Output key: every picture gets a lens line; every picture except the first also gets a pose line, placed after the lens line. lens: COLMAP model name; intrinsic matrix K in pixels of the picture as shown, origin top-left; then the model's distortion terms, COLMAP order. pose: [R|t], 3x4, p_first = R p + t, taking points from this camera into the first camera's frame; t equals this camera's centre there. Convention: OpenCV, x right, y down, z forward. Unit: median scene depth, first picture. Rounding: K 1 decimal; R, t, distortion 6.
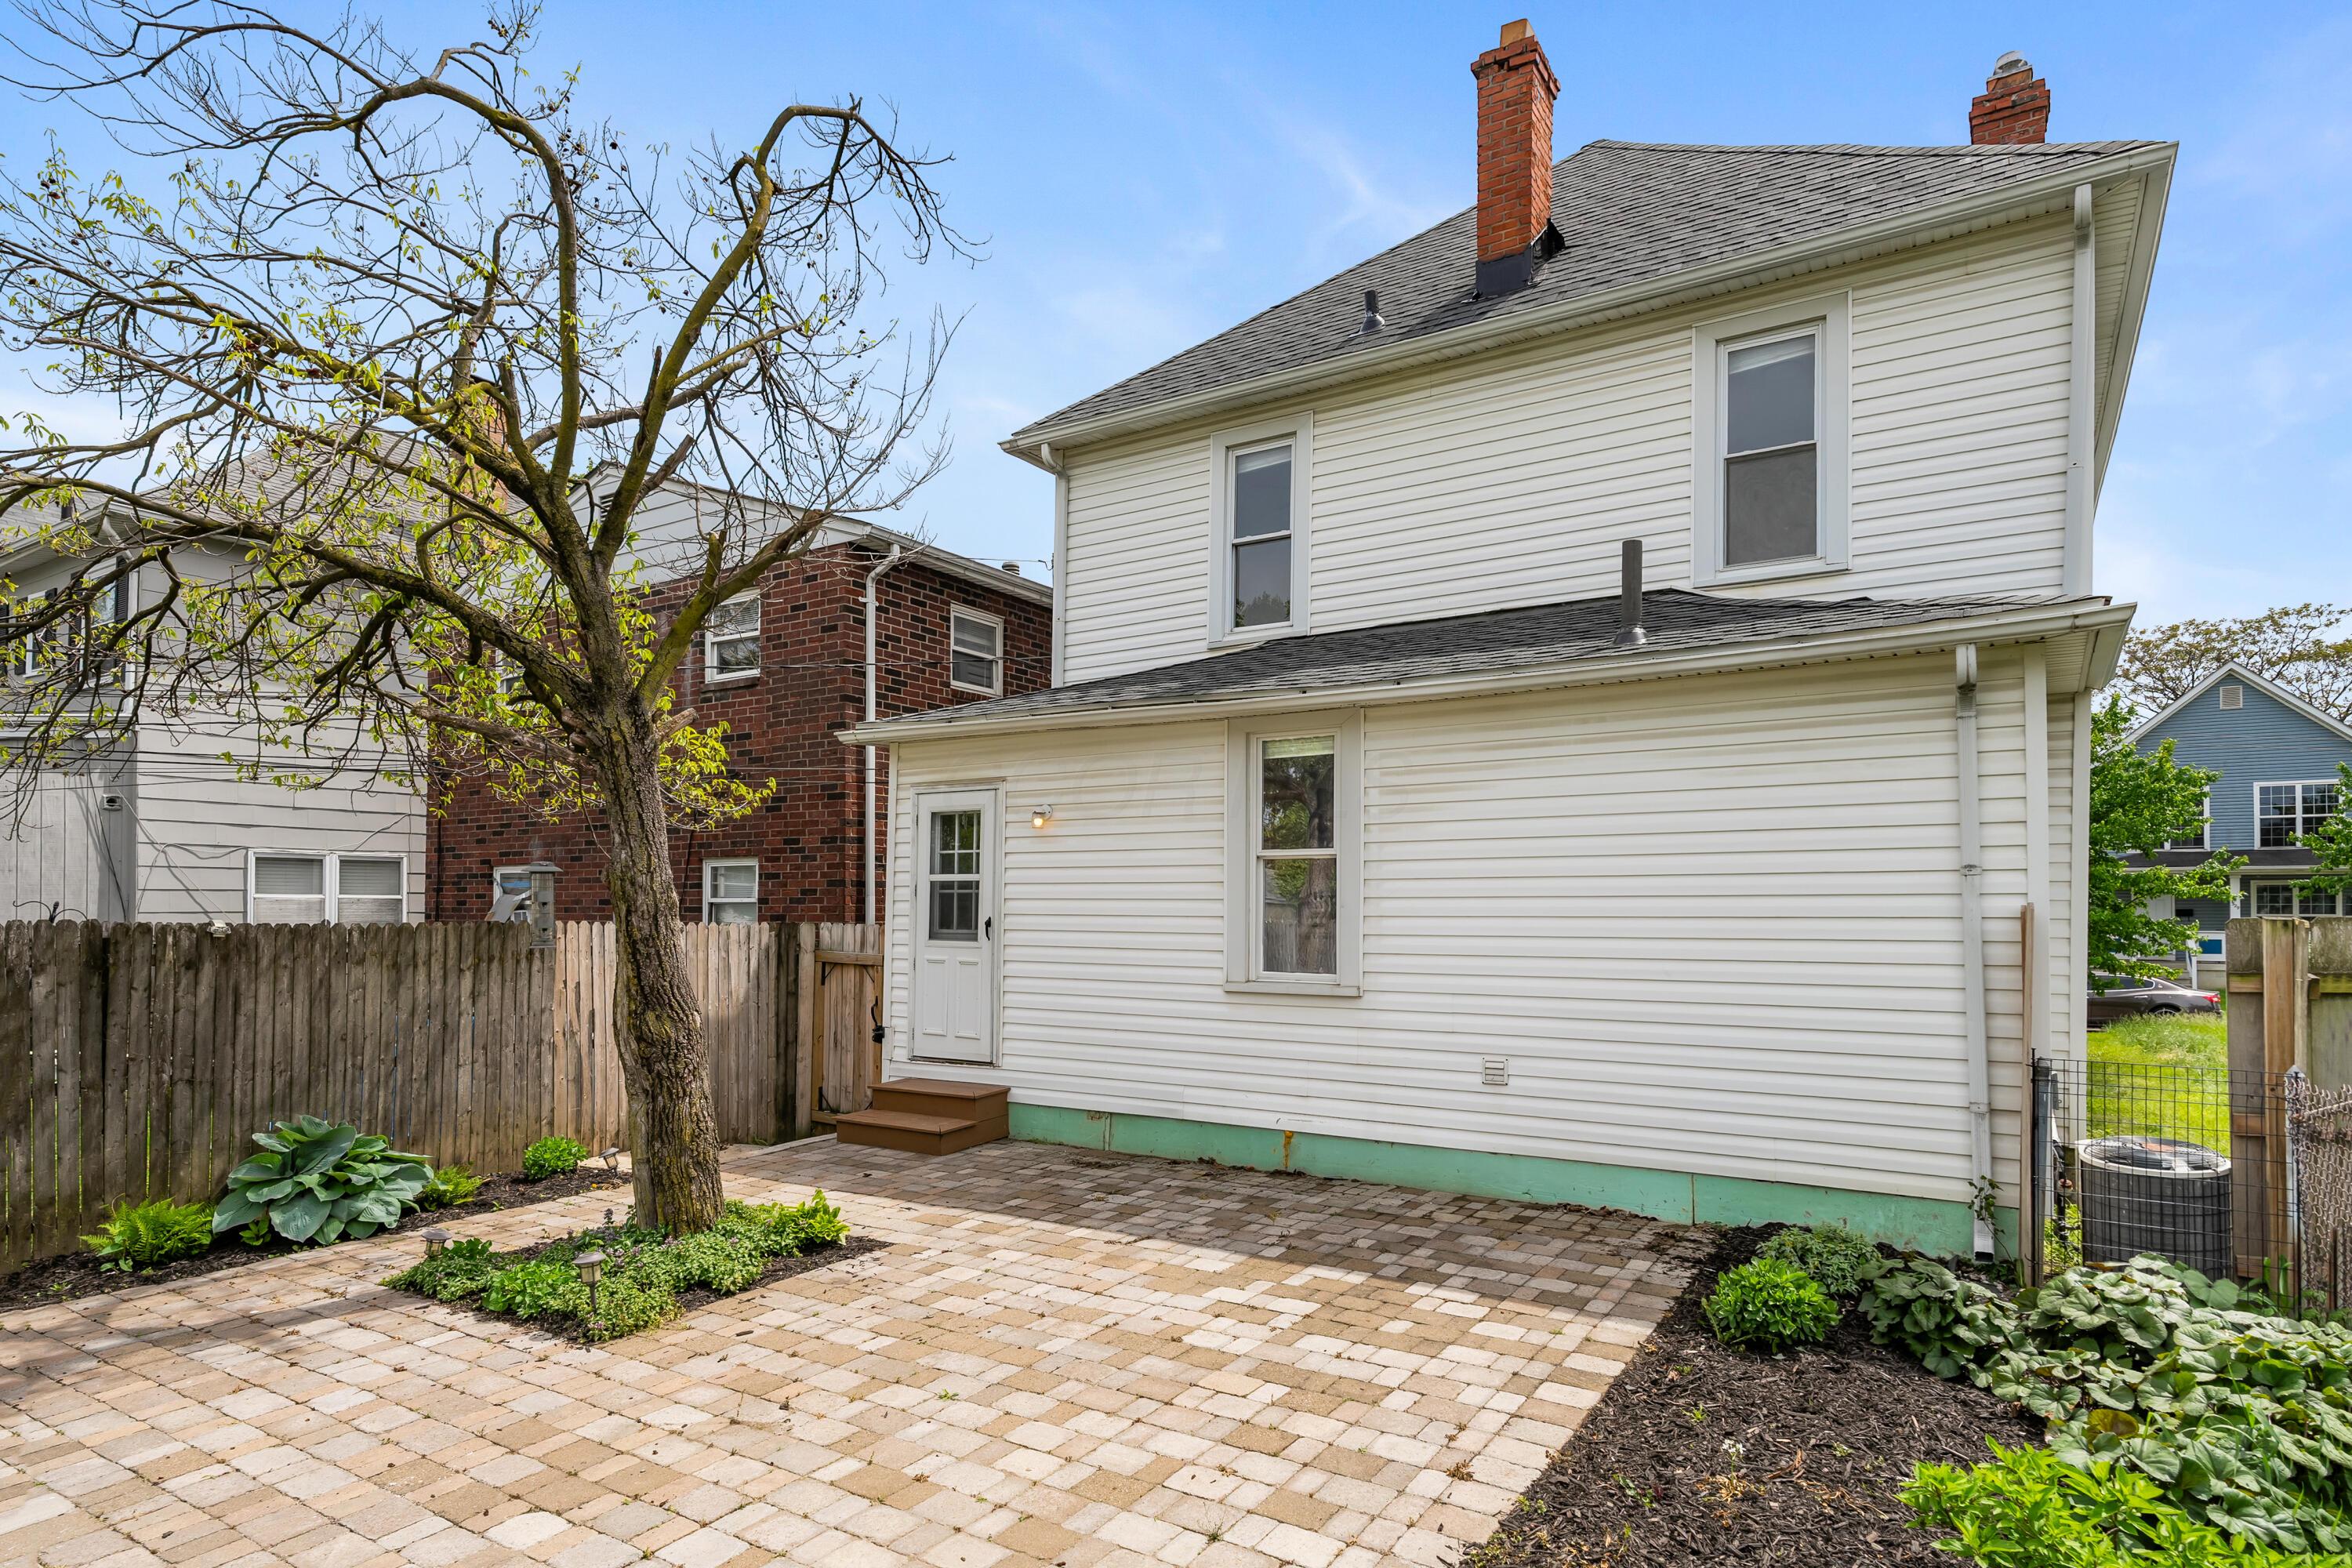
lens RADIAL K [[1270.2, 0, 1170.6], [0, 1270.2, 886.8], [0, 0, 1]] dist [0.004956, -0.002240]
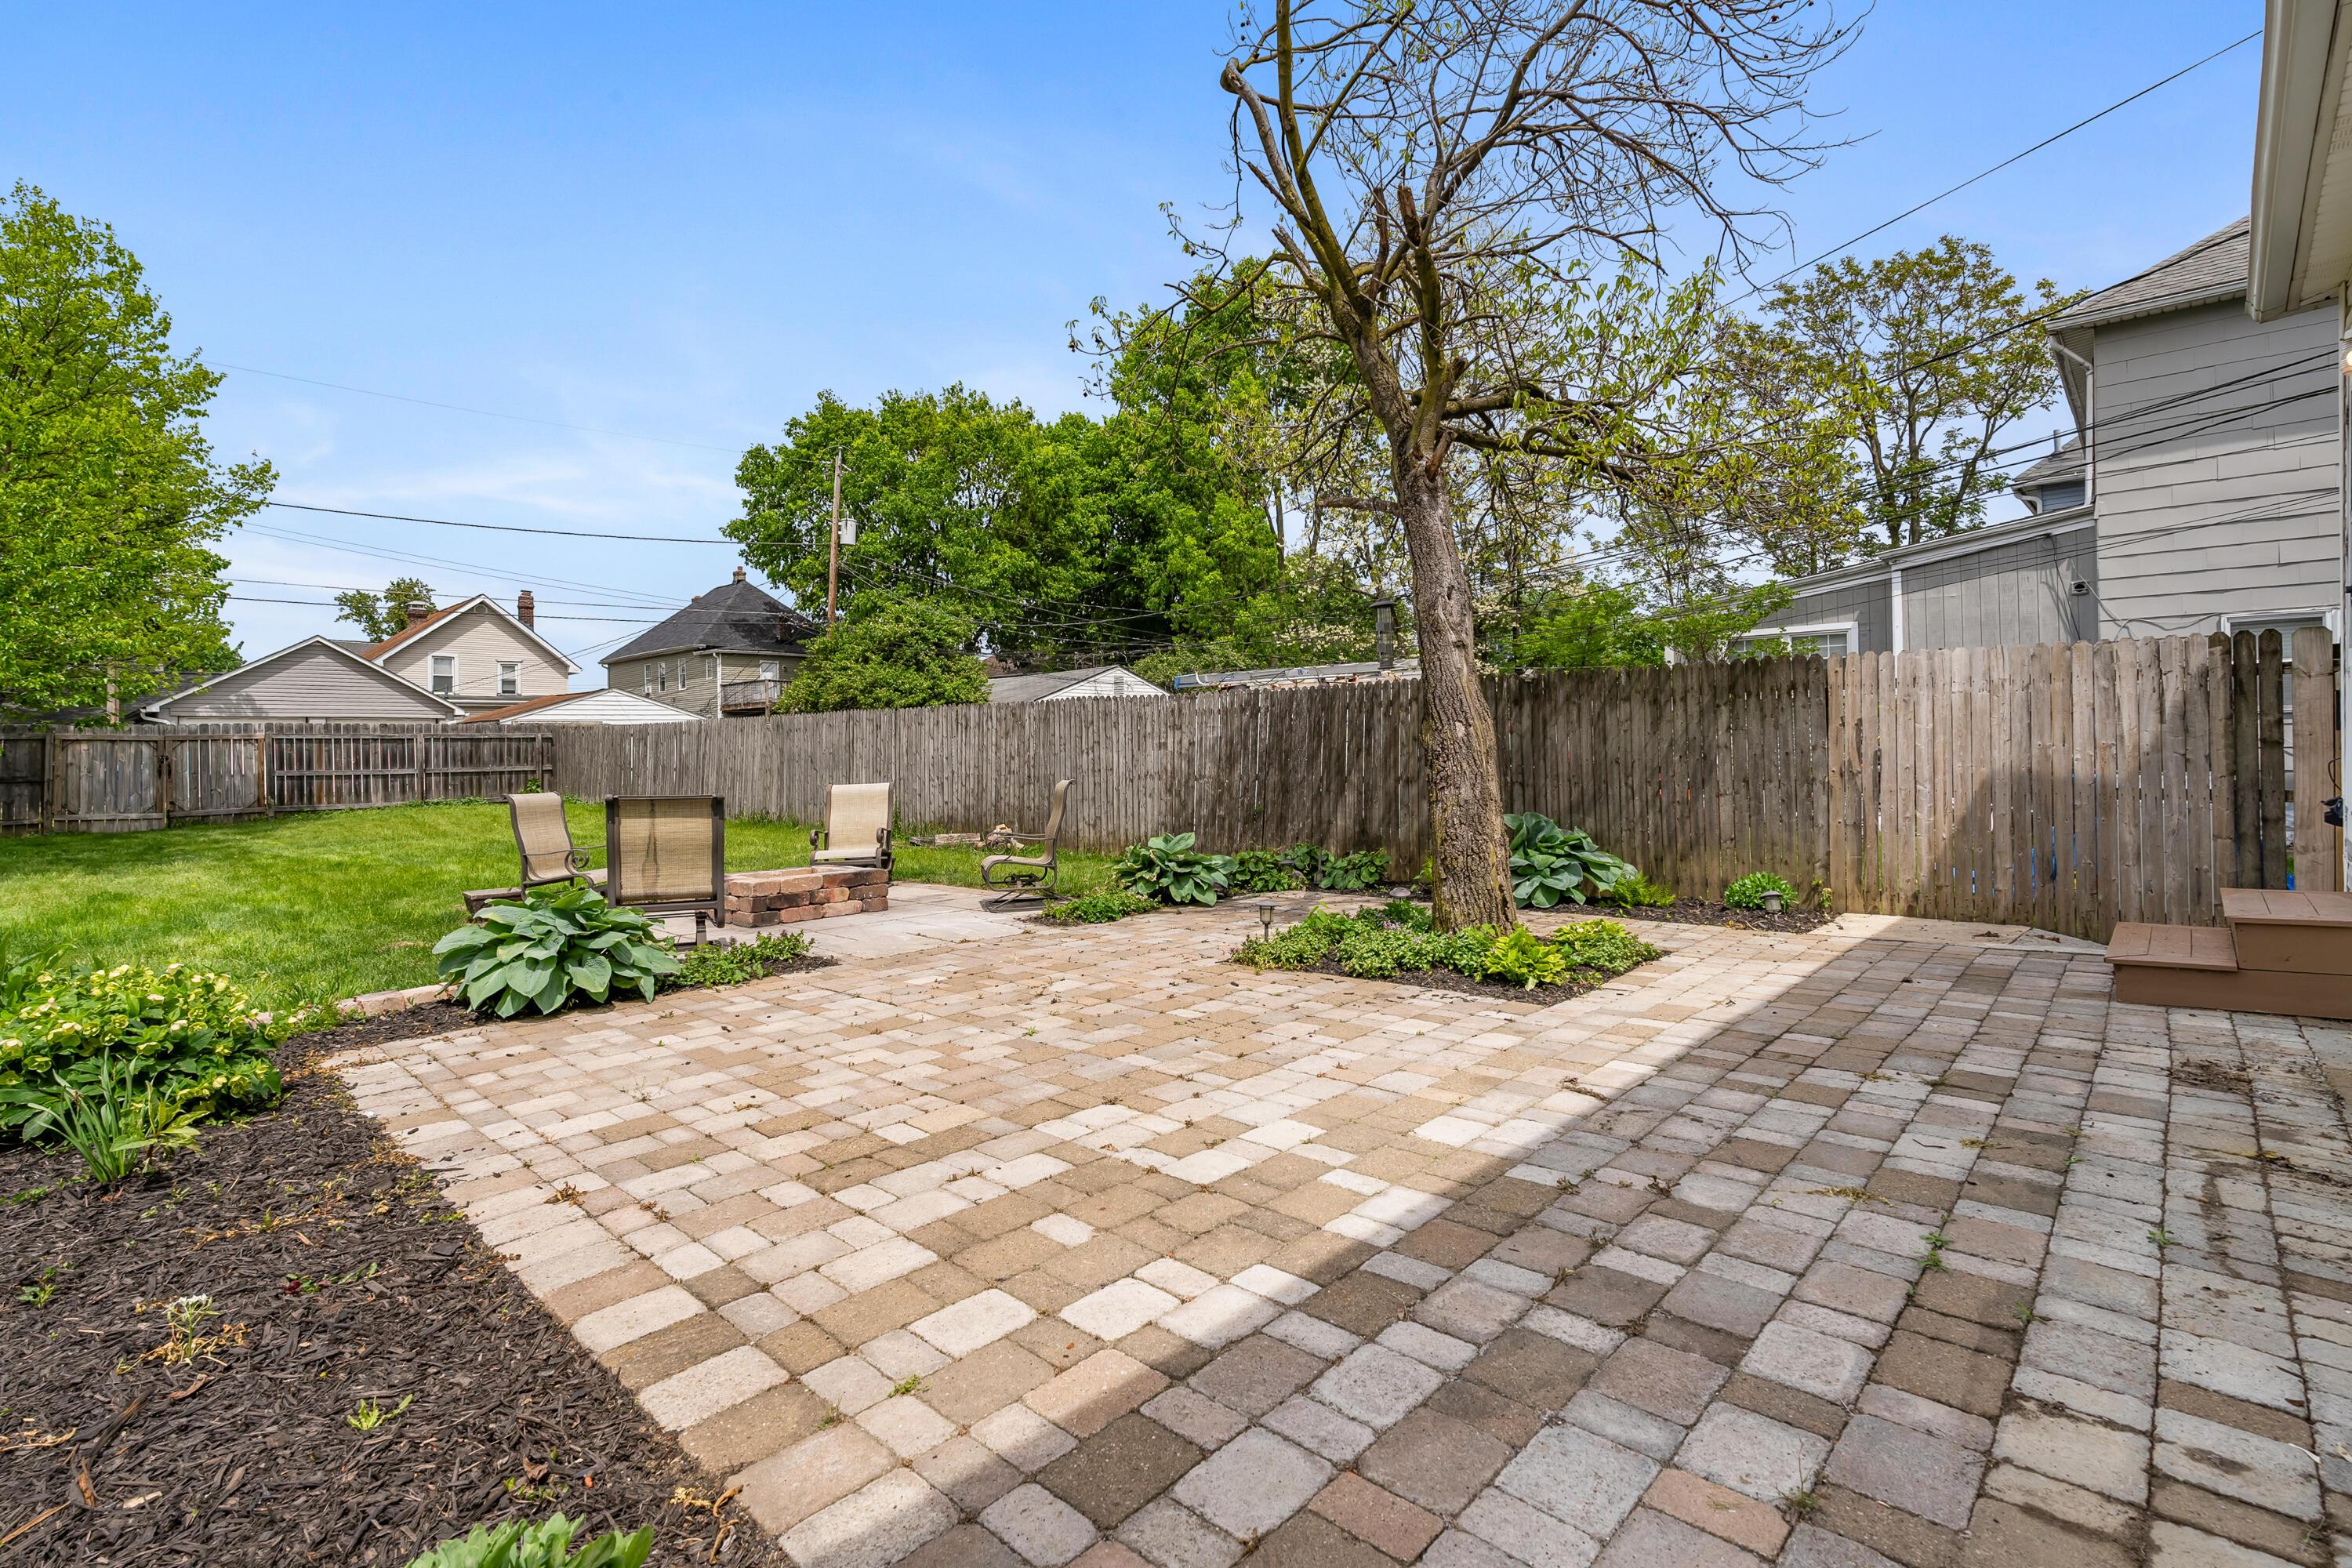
lens RADIAL K [[1057.7, 0, 1201.6], [0, 1057.7, 738.5], [0, 0, 1]] dist [-0.002138, 0.000536]
pose [[-0.165179, -0.004485, -0.986253, 0.375465], [0.038768, 0.999187, -0.011036, 0.082024], [0.985501, -0.040058, -0.164871, 0.684319]]
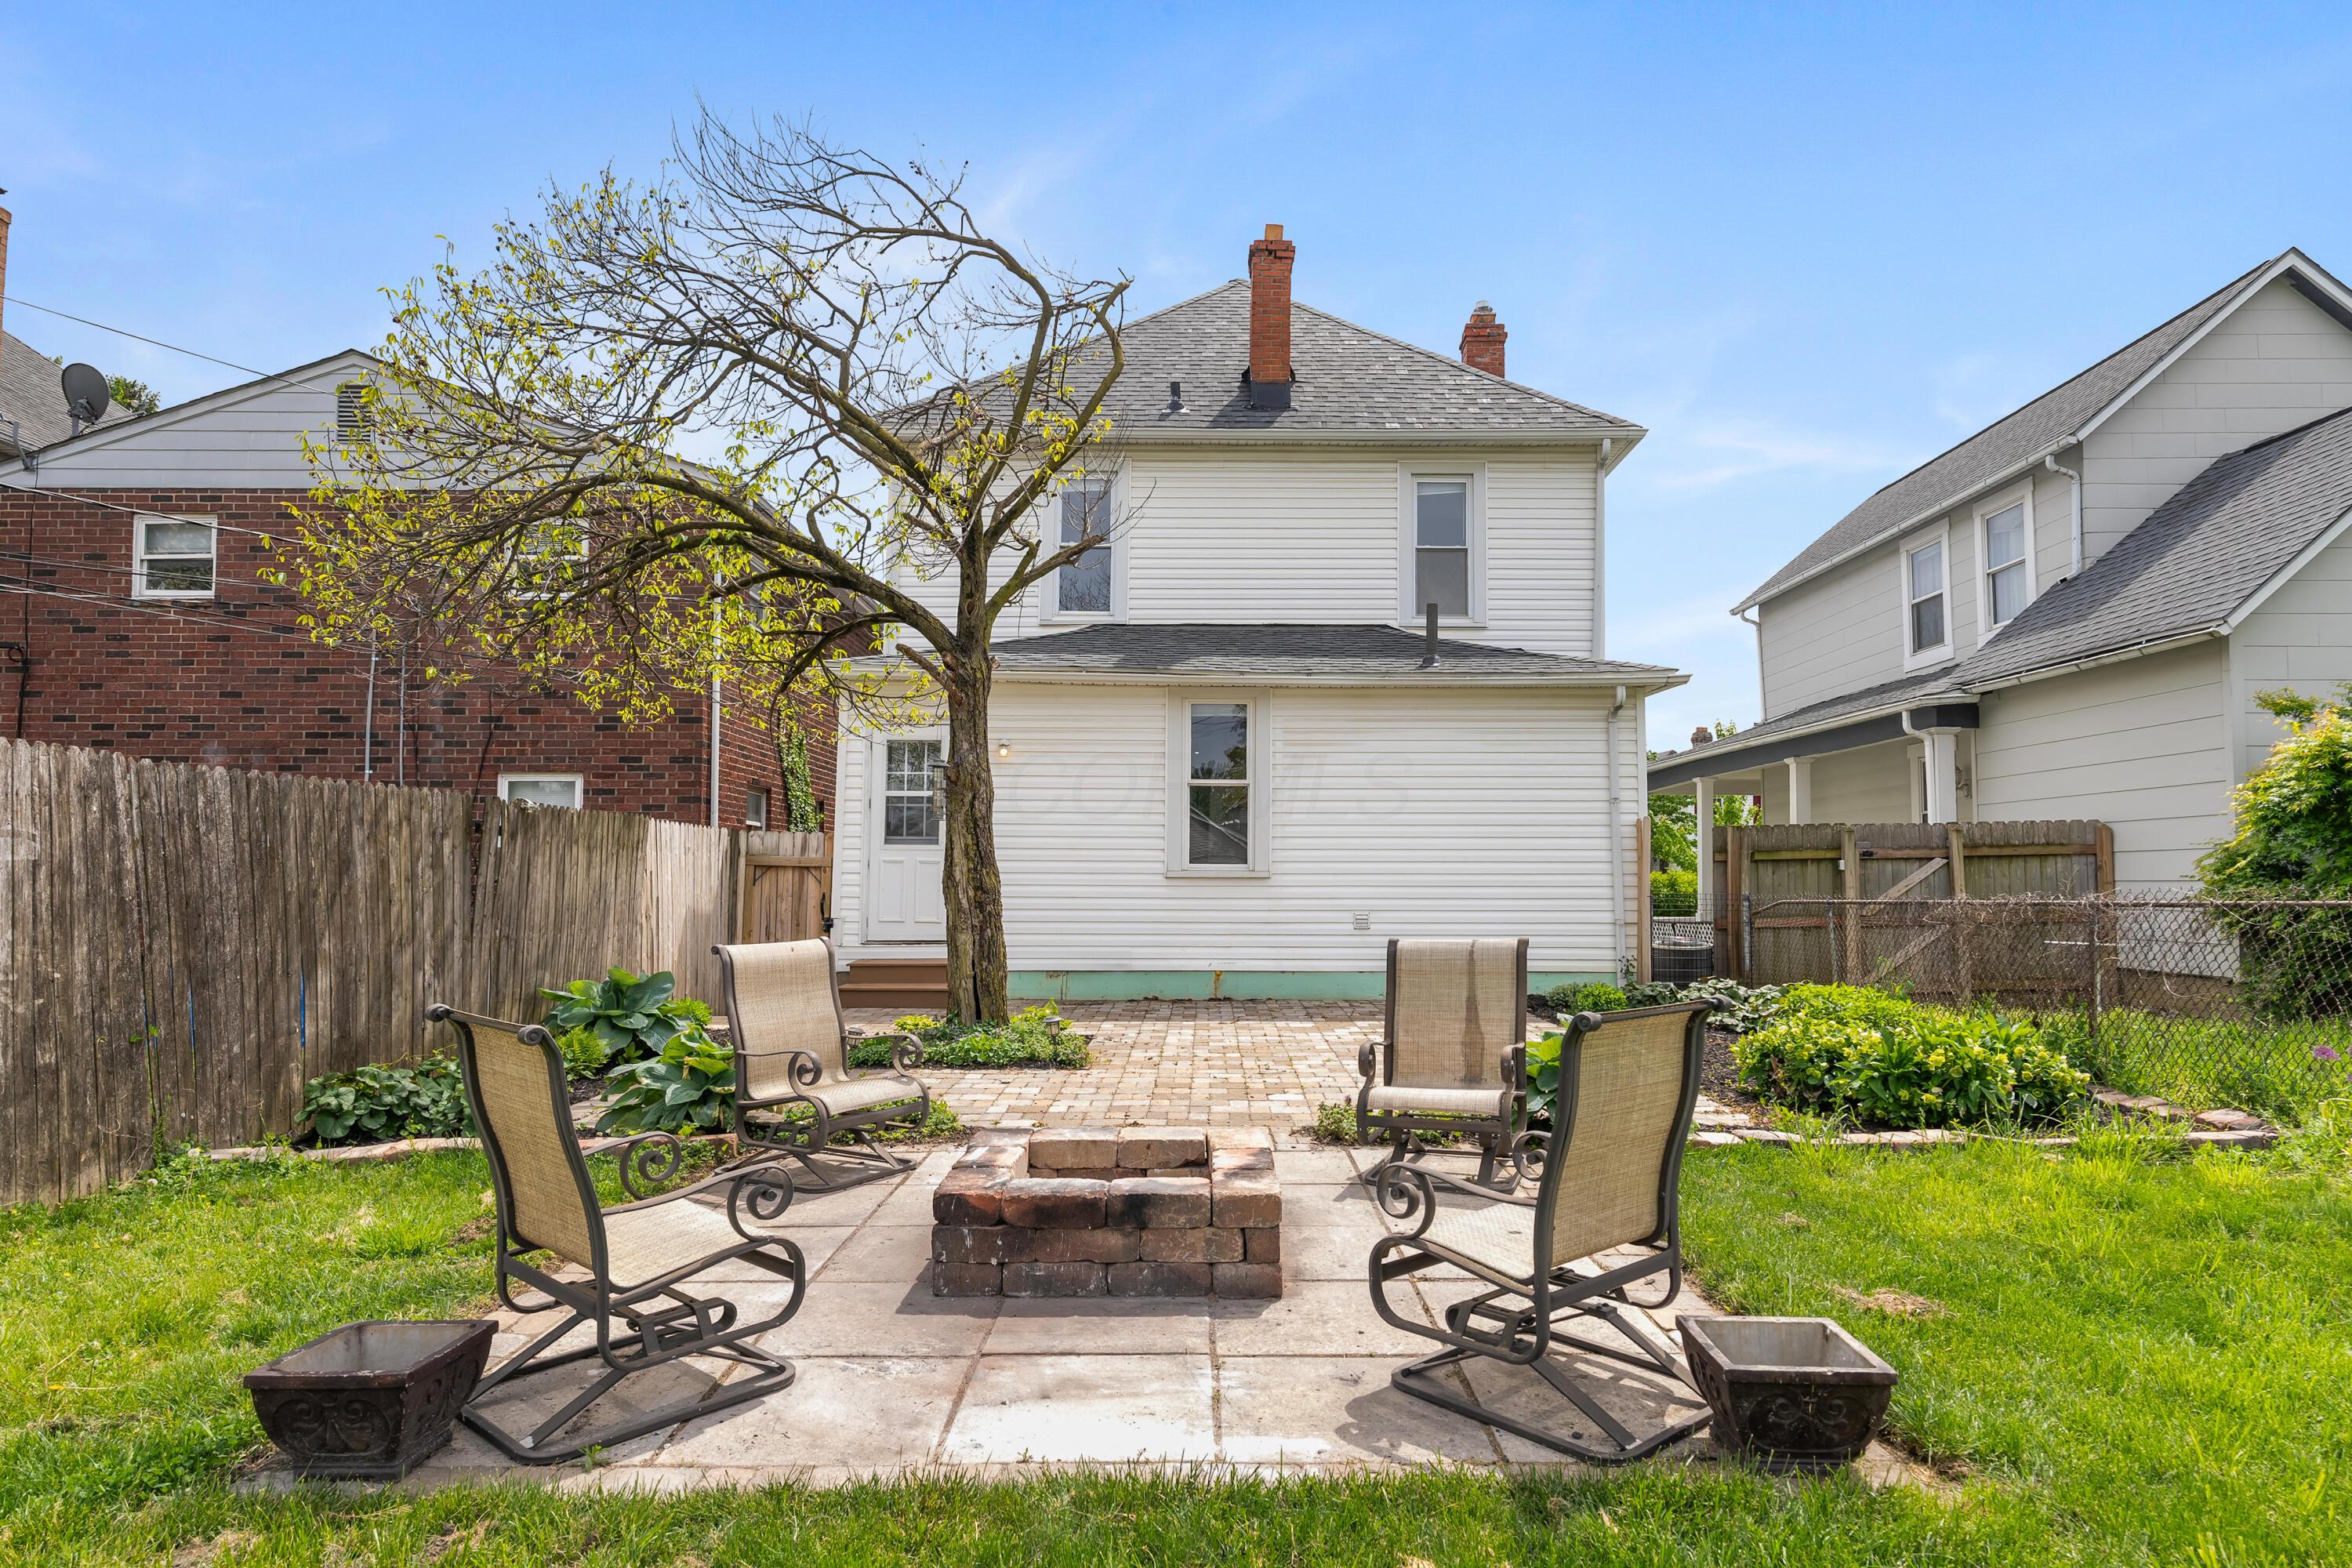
lens RADIAL K [[1333.8, 0, 1175.0], [0, 1333.8, 813.6], [0, 0, 1]] dist [-0.002461, 0.002585]
pose [[0.850403, 0.028218, 0.525375, -0.724382], [-0.012657, 0.999369, -0.033189, 0.059451], [-0.525980, 0.021575, 0.850223, -0.271948]]
